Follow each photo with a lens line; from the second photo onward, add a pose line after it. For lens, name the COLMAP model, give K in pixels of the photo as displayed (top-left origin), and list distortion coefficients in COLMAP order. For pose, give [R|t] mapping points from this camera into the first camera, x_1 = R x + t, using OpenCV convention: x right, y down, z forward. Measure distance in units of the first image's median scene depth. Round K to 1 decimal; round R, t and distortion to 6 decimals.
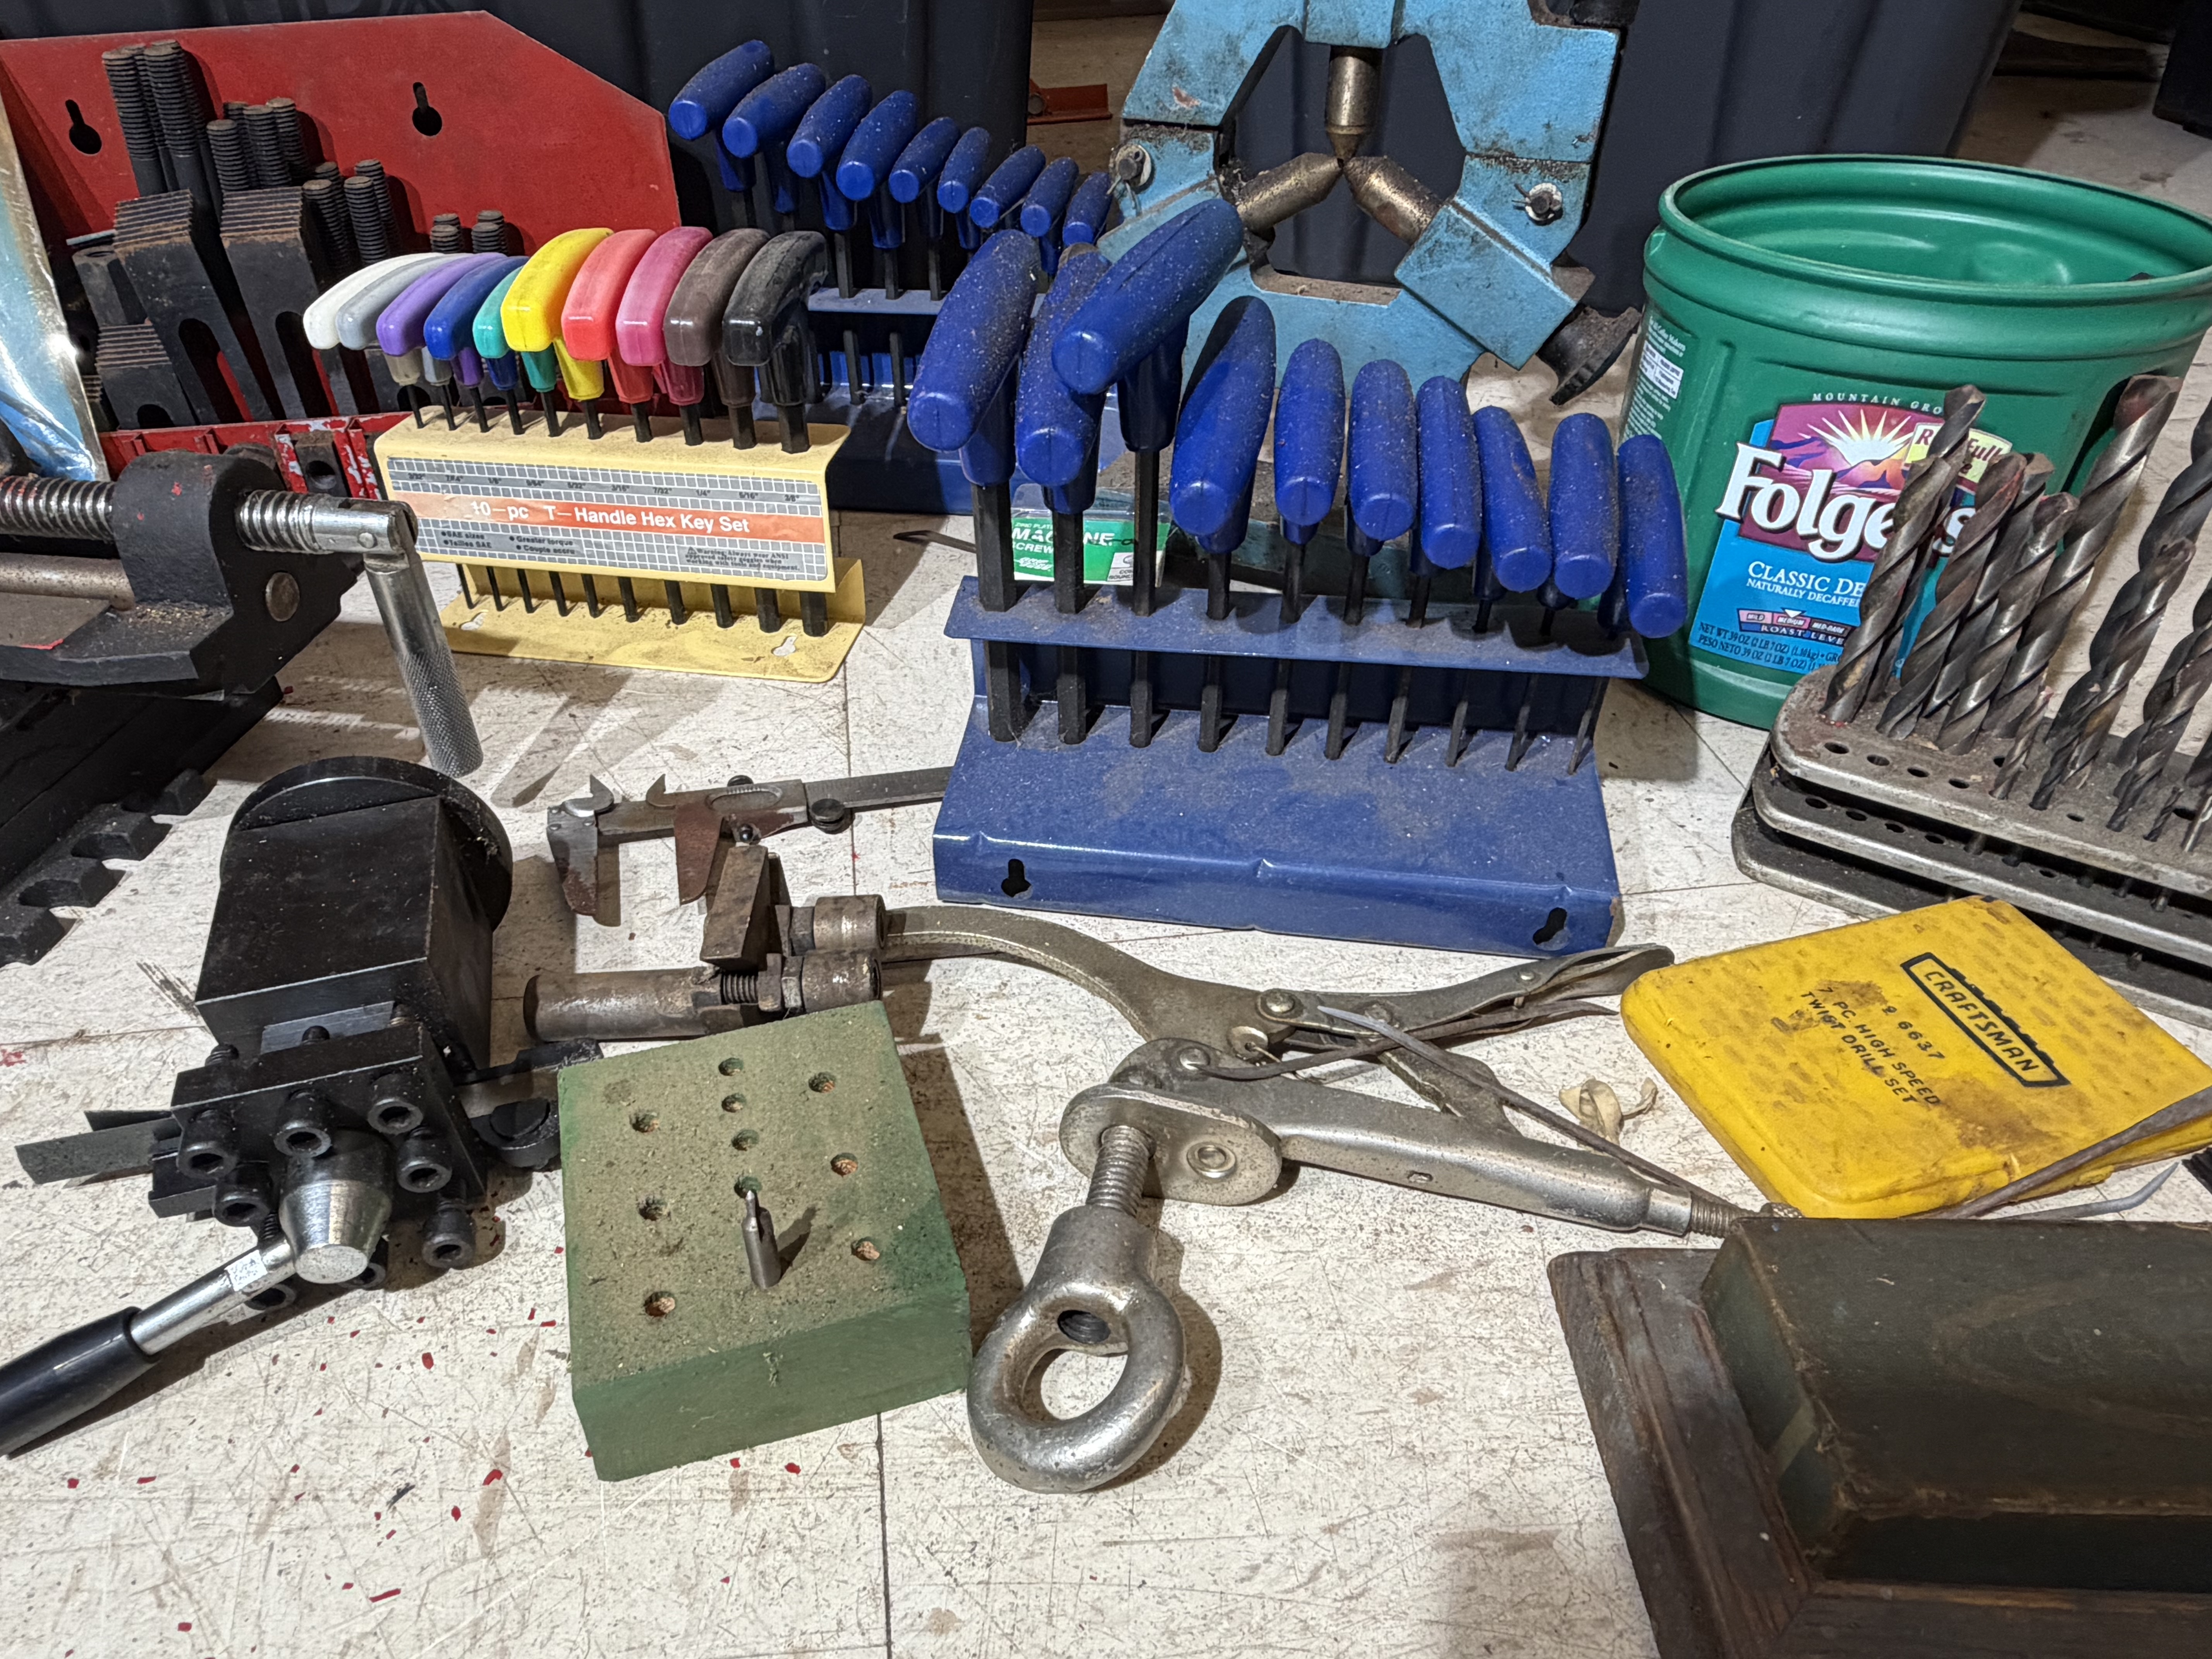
lens RADIAL K [[1470.5, 0, 990.8], [0, 1470.5, 819.3], [0, 0, 1]] dist [0.005524, 0.001081]
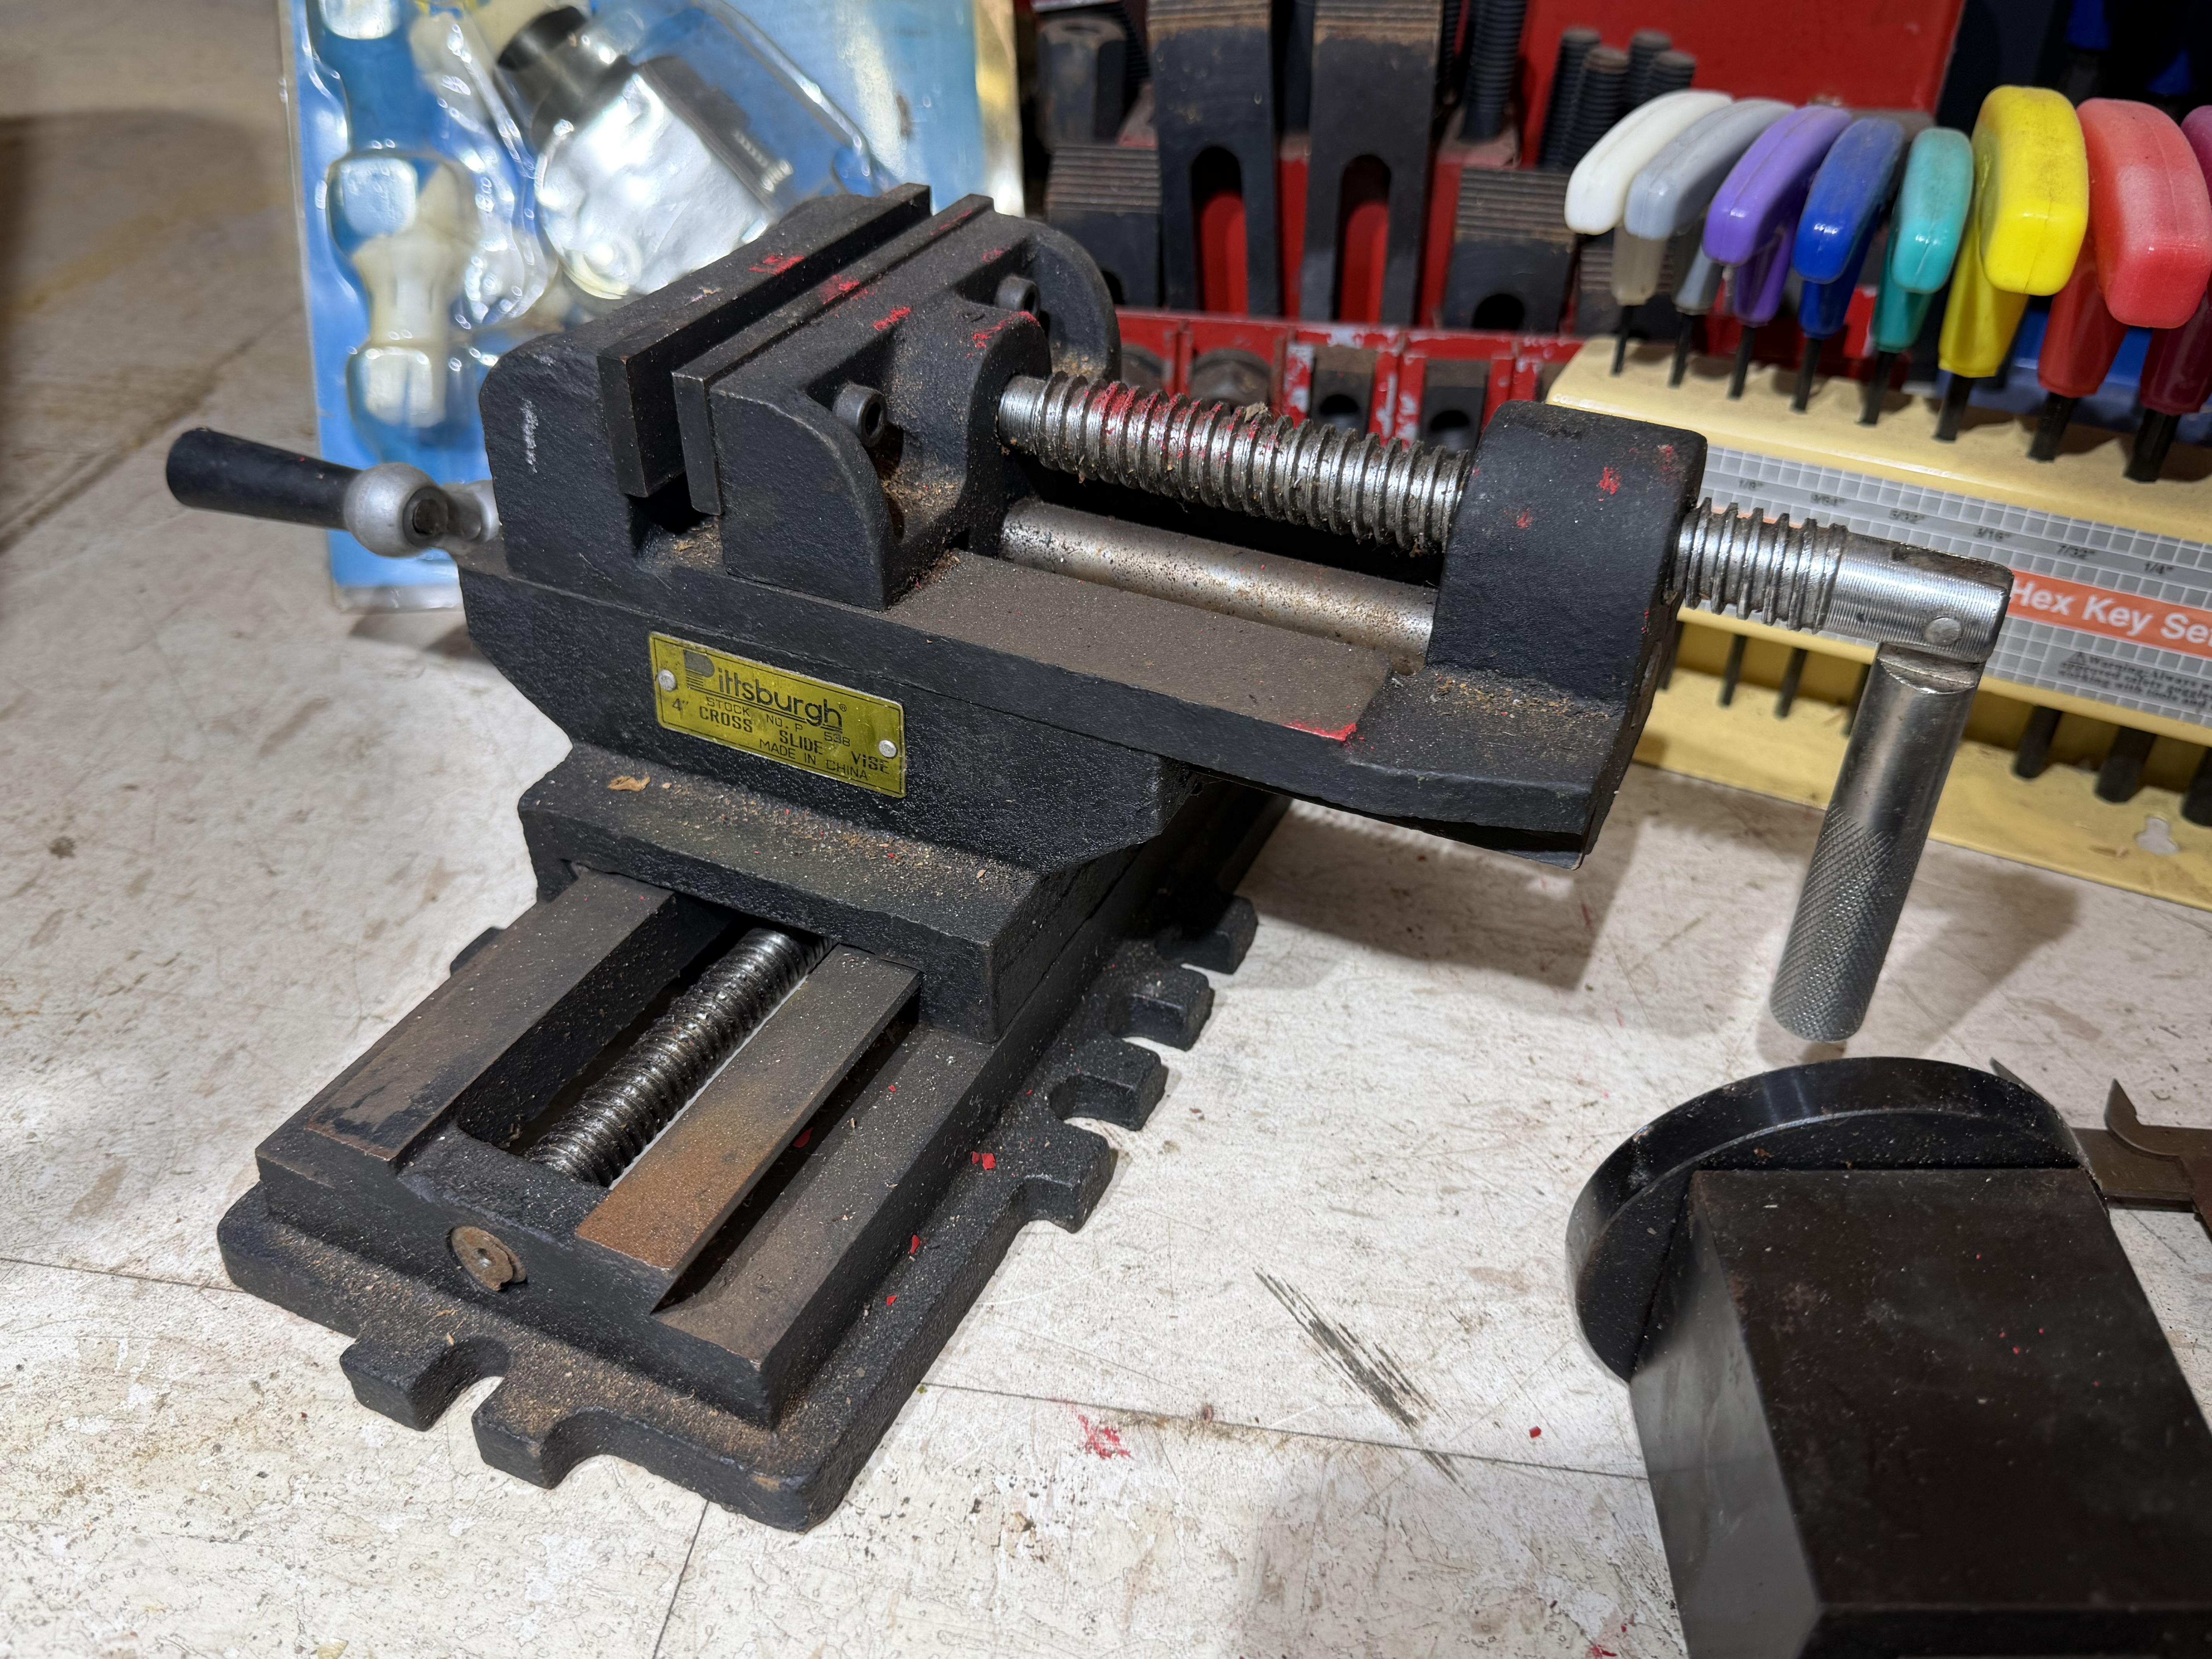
lens RADIAL K [[1848.7, 0, 1115.8], [0, 1848.7, 826.0], [0, 0, 1]] dist [0.089041, -0.187559]
pose [[0.971203, 0.182413, -0.153265, -0.435581], [-0.183633, 0.982975, 0.006279, -0.052383], [0.151801, 0.022046, 0.988165, 0.219639]]
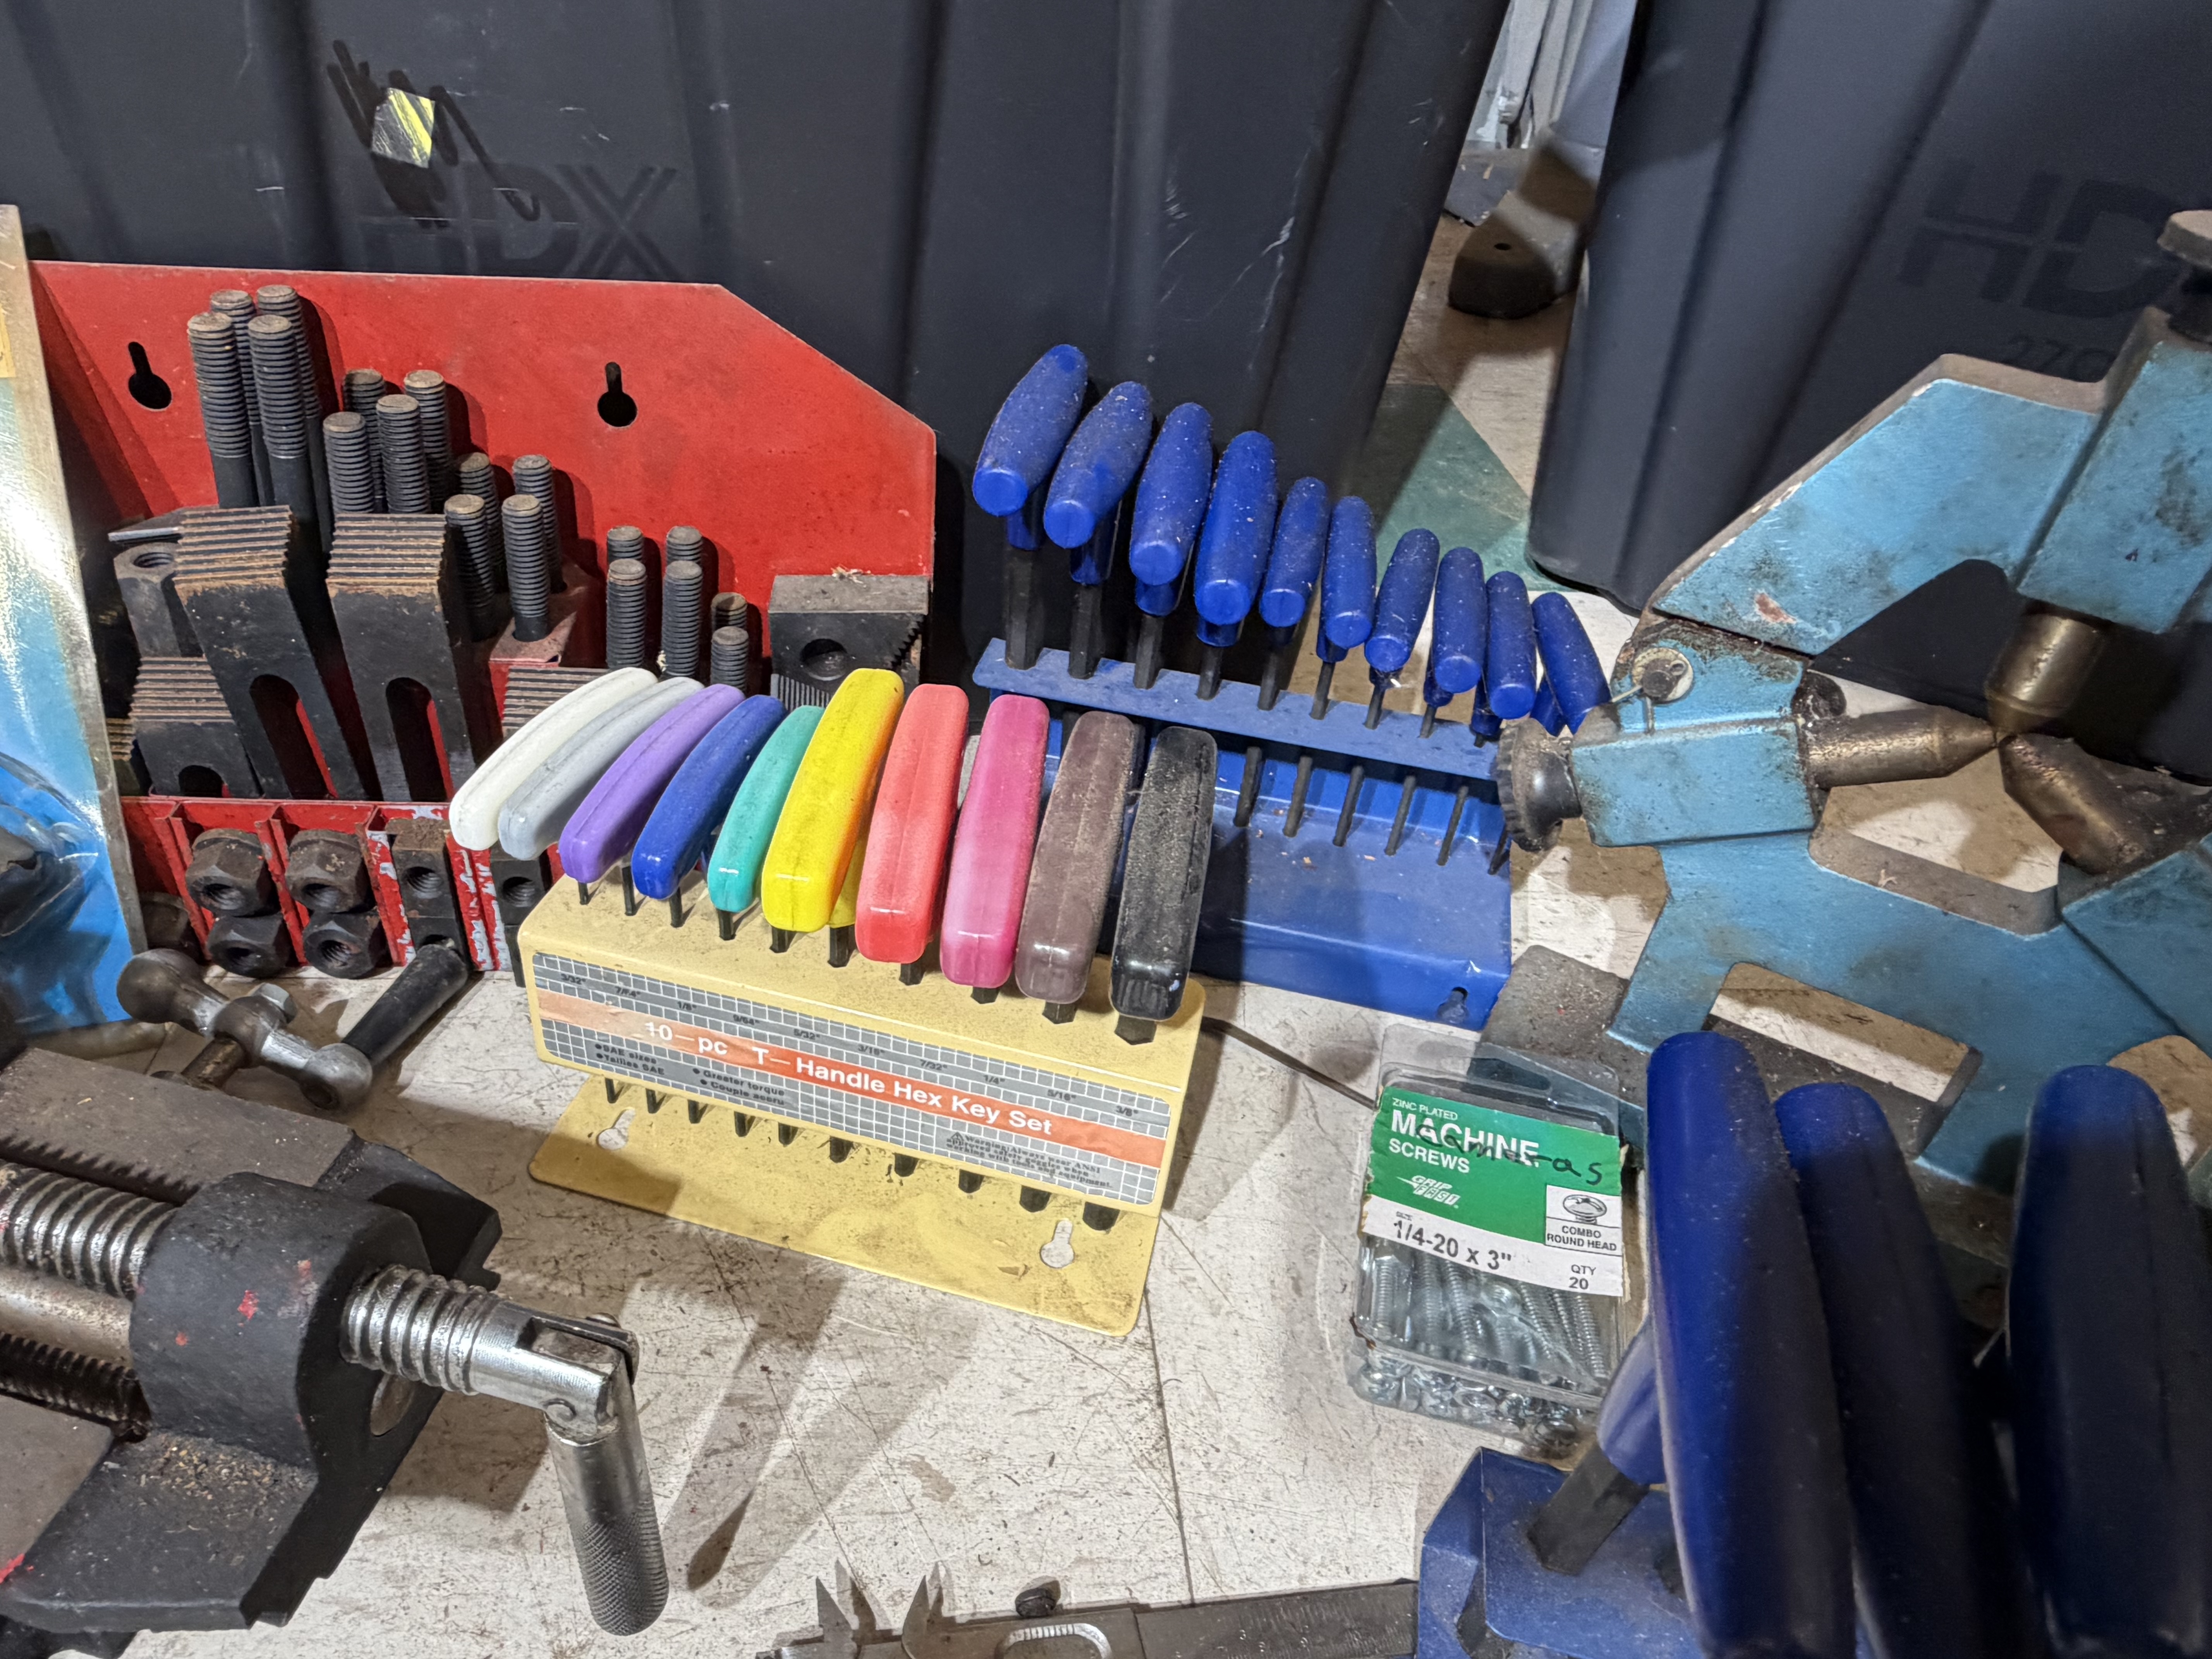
lens RADIAL K [[1470.5, 0, 990.8], [0, 1470.5, 819.3], [0, 0, 1]] dist [0.005524, 0.001081]
pose [[0.994145, 0.107136, 0.014093, -0.209316], [-0.107074, 0.994238, -0.005033, -0.323130], [-0.014551, 0.003495, 0.999888, 0.297054]]
